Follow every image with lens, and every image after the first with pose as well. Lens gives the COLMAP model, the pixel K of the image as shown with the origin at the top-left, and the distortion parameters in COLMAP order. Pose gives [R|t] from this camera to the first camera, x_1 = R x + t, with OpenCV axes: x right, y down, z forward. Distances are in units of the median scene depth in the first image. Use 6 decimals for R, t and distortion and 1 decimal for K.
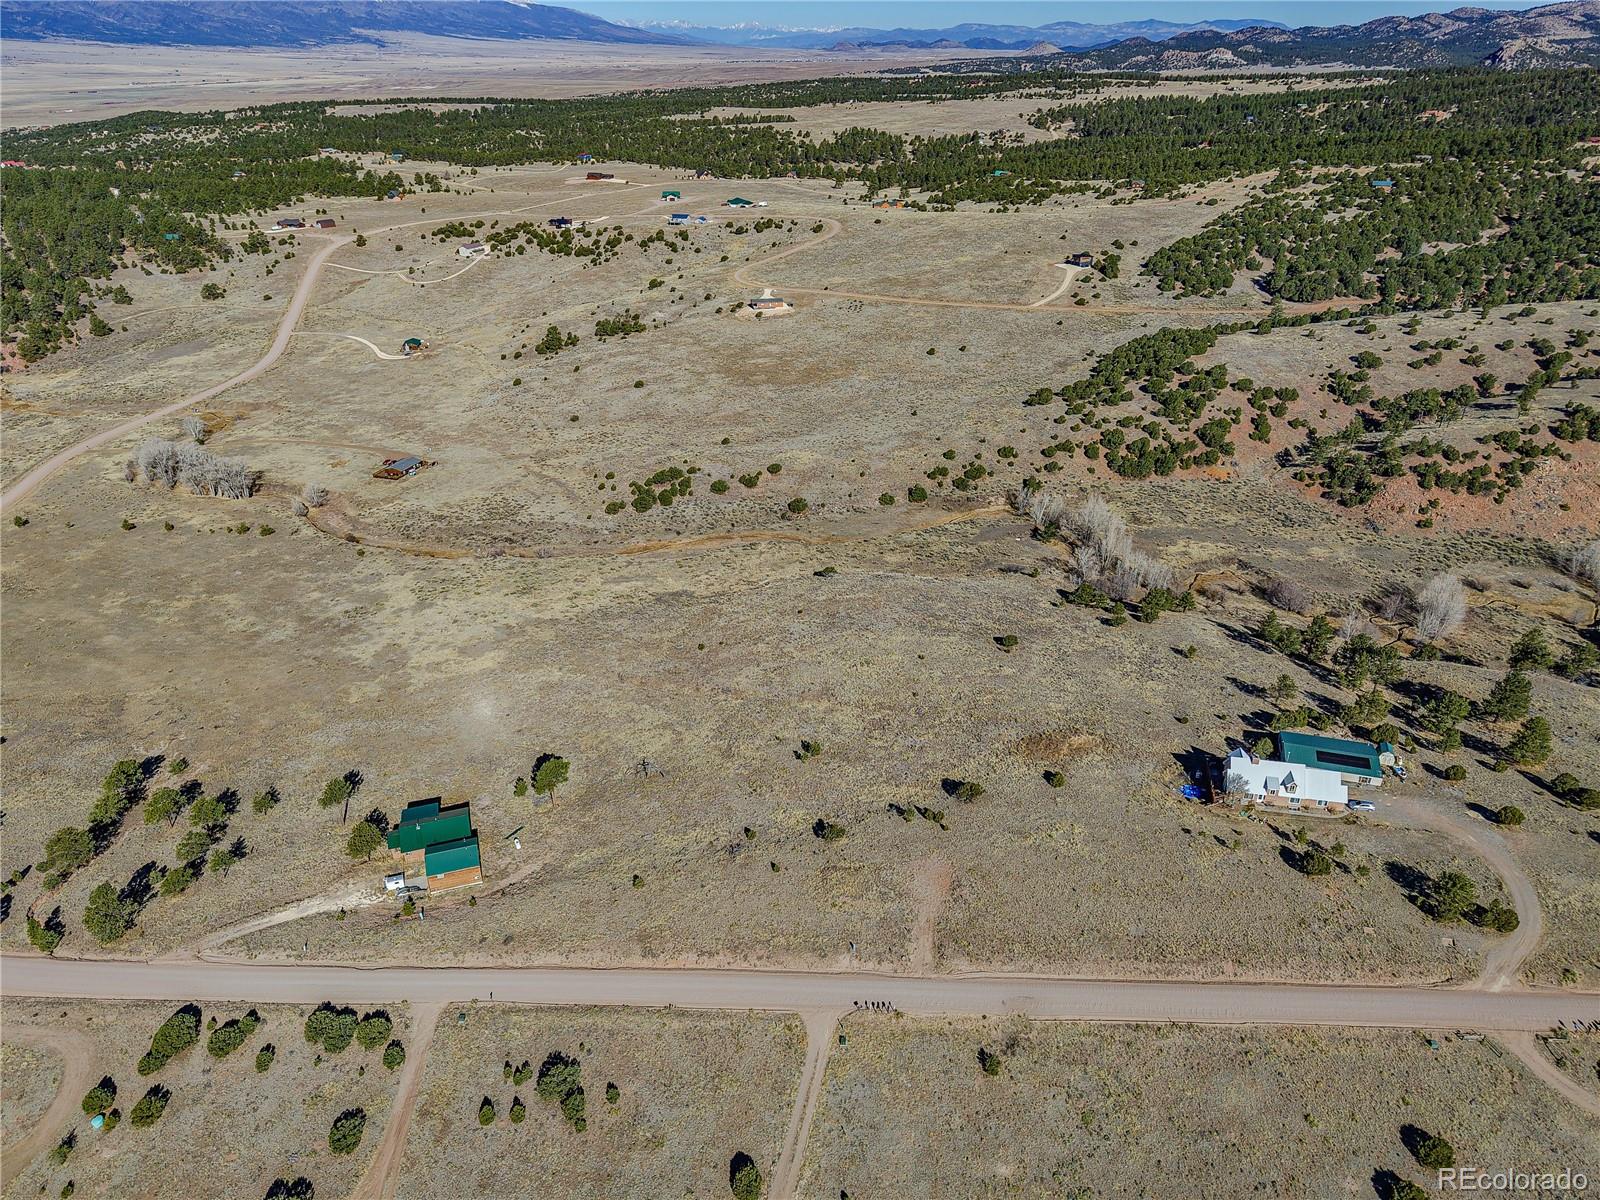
lens RADIAL K [[1073.8, 0, 802.9], [0, 1073.8, 604.1], [0, 0, 1]] dist [0.021359, -0.018107]
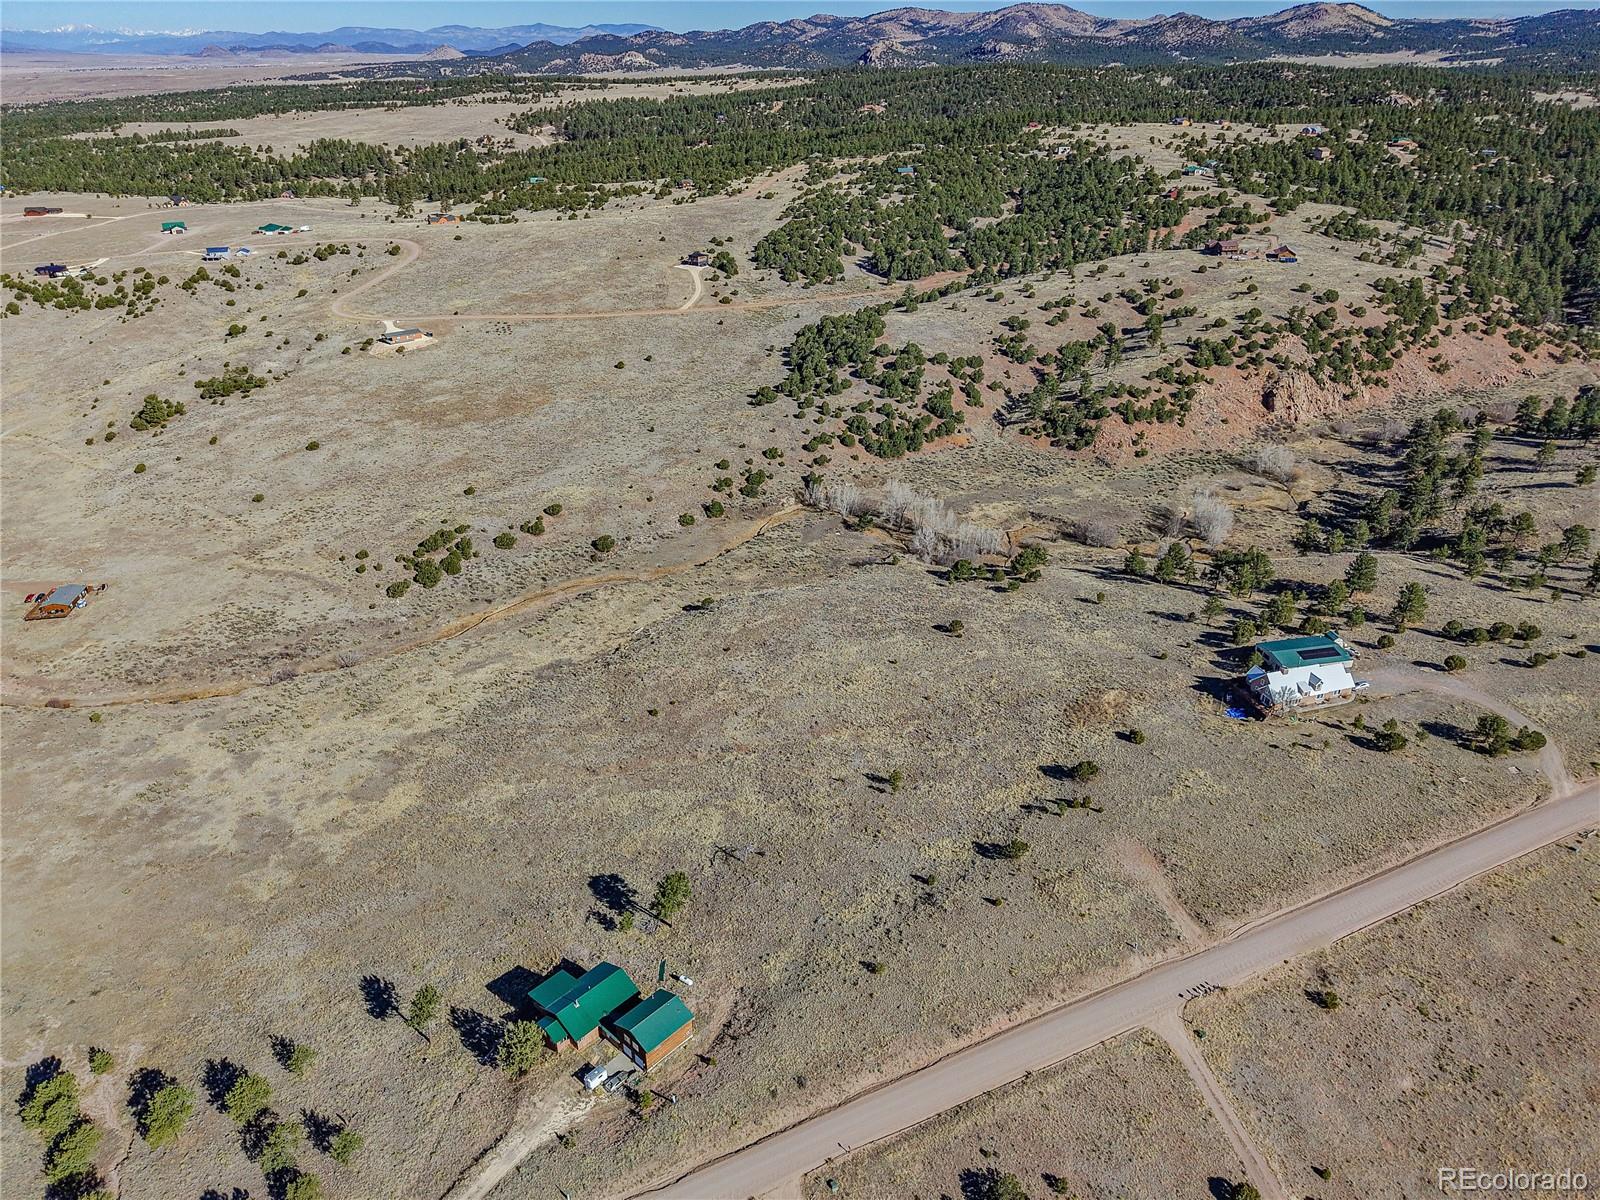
lens RADIAL K [[1043.2, 0, 792.5], [0, 1043.2, 644.3], [0, 0, 1]] dist [0.033109, -0.028716]
pose [[0.880792, -0.238382, 0.409121, -0.228941], [0.223232, 0.971035, 0.085199, -0.044213], [-0.417581, 0.016287, 0.908494, 0.096403]]
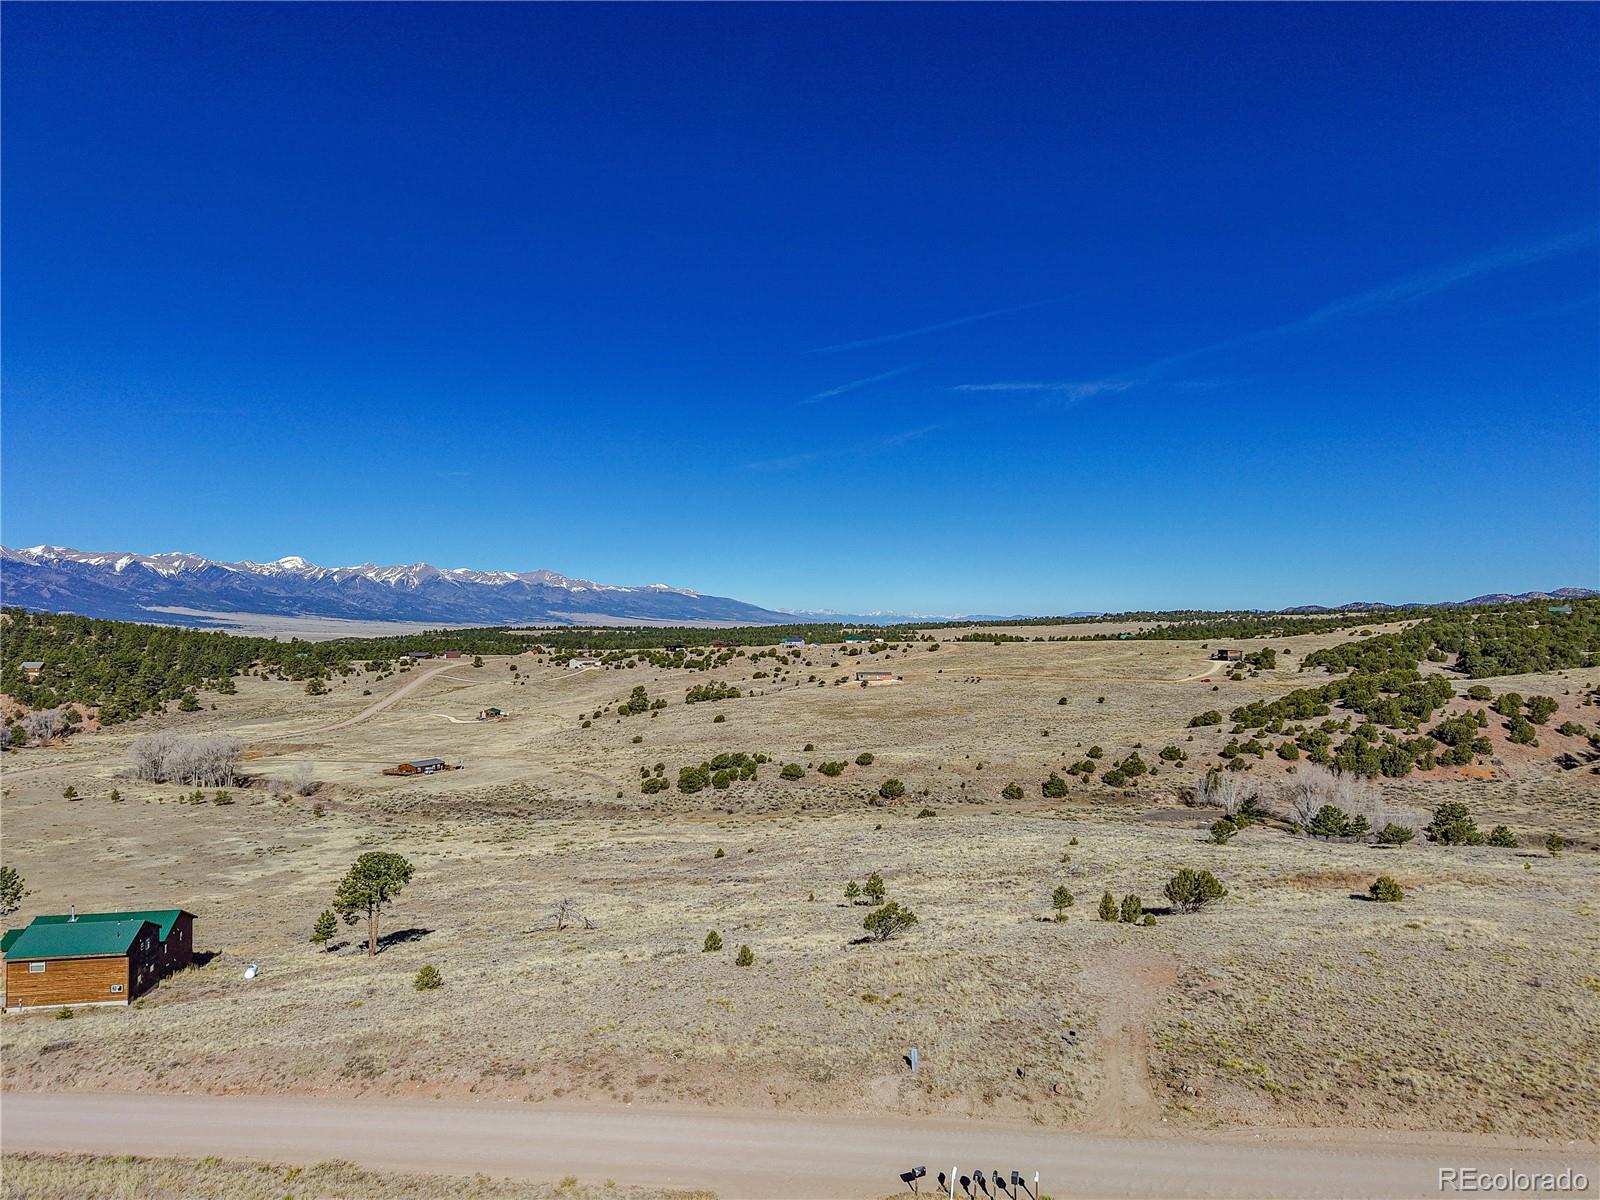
lens RADIAL K [[1071.7, 0, 813.2], [0, 1071.7, 615.0], [0, 0, 1]] dist [0.023828, -0.031554]
pose [[0.993501, 0.013160, -0.113064, 0.021272], [-0.065713, 0.877364, -0.475305, 0.144758], [0.092943, 0.479646, 0.872526, 0.253057]]
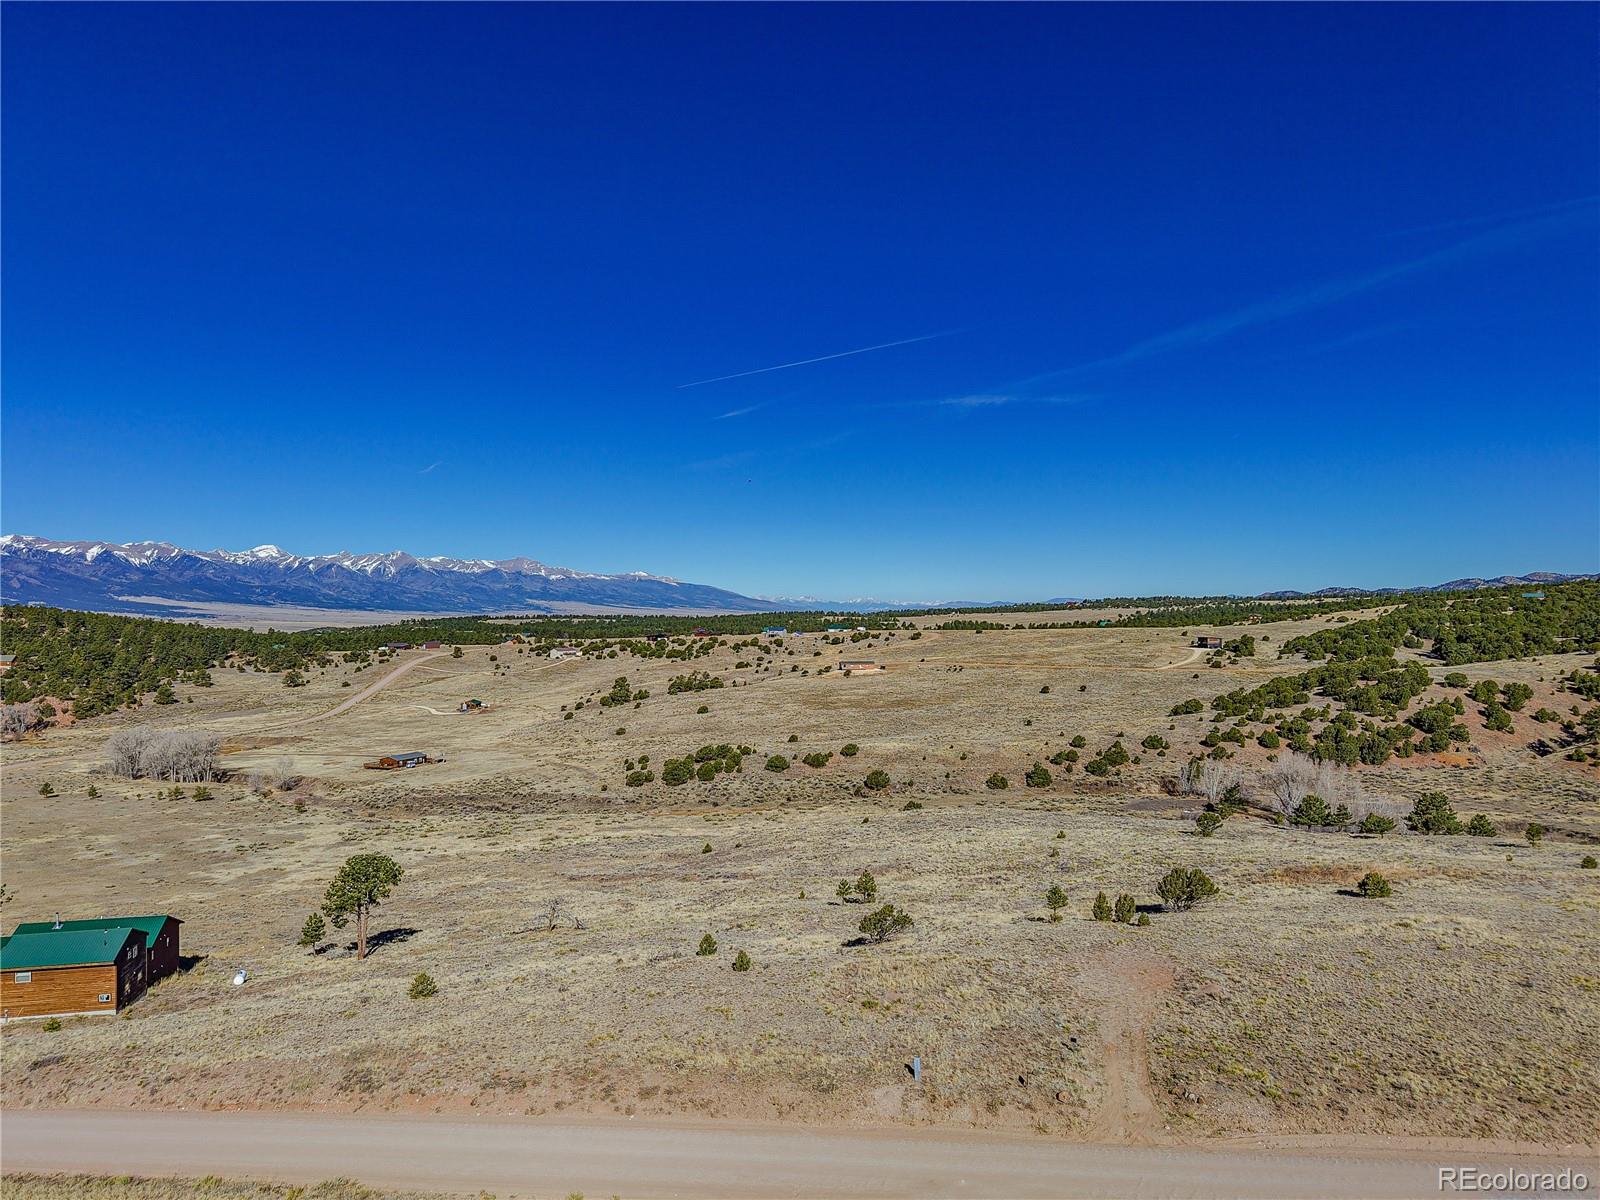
lens RADIAL K [[1071.7, 0, 813.2], [0, 1071.7, 615.0], [0, 0, 1]] dist [0.023828, -0.031554]
pose [[0.995479, 0.010070, -0.094450, 0.018494], [-0.053116, 0.883373, -0.465651, 0.141939], [0.078746, 0.468563, 0.879914, 0.251976]]
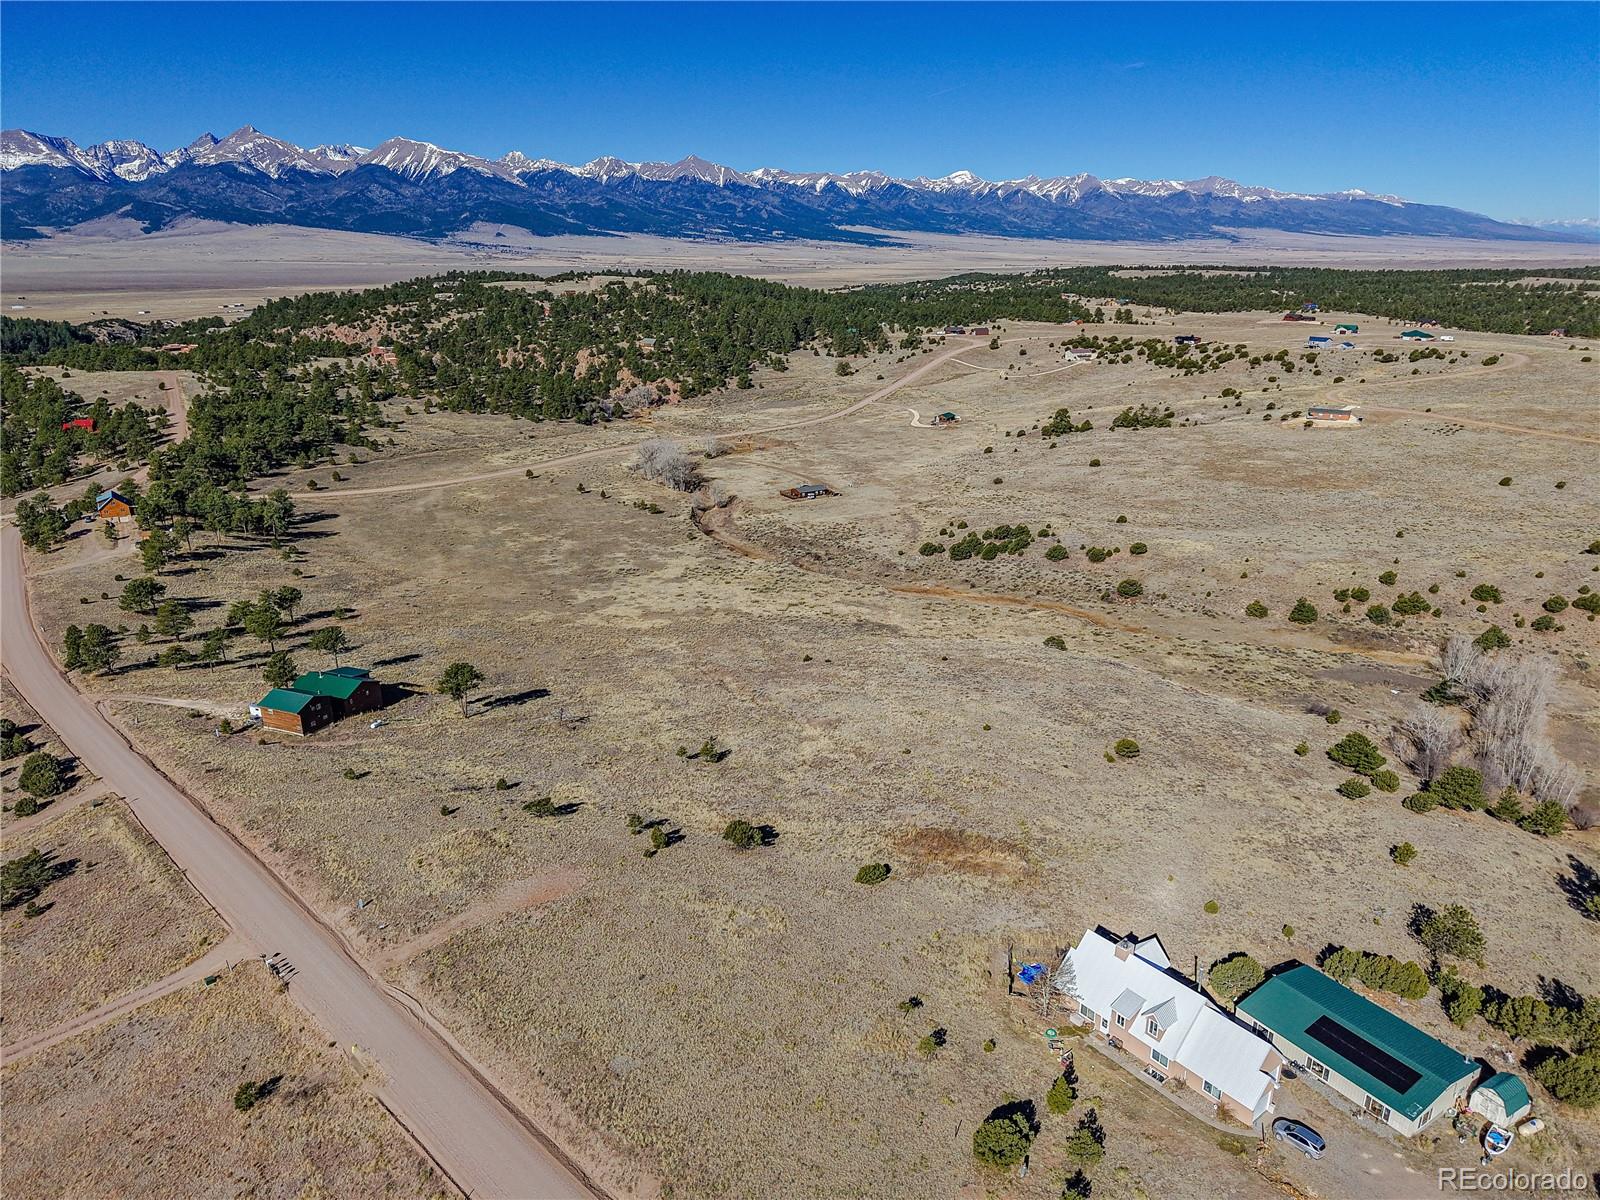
lens RADIAL K [[1087.2, 0, 800.0], [0, 1087.2, 600.0], [0, 0, 1]] dist [0.033461, -0.026379]
pose [[0.760168, 0.214236, -0.613391, 0.273114], [-0.312468, 0.948274, -0.056039, 0.030142], [0.569657, 0.234264, 0.787789, 0.217638]]
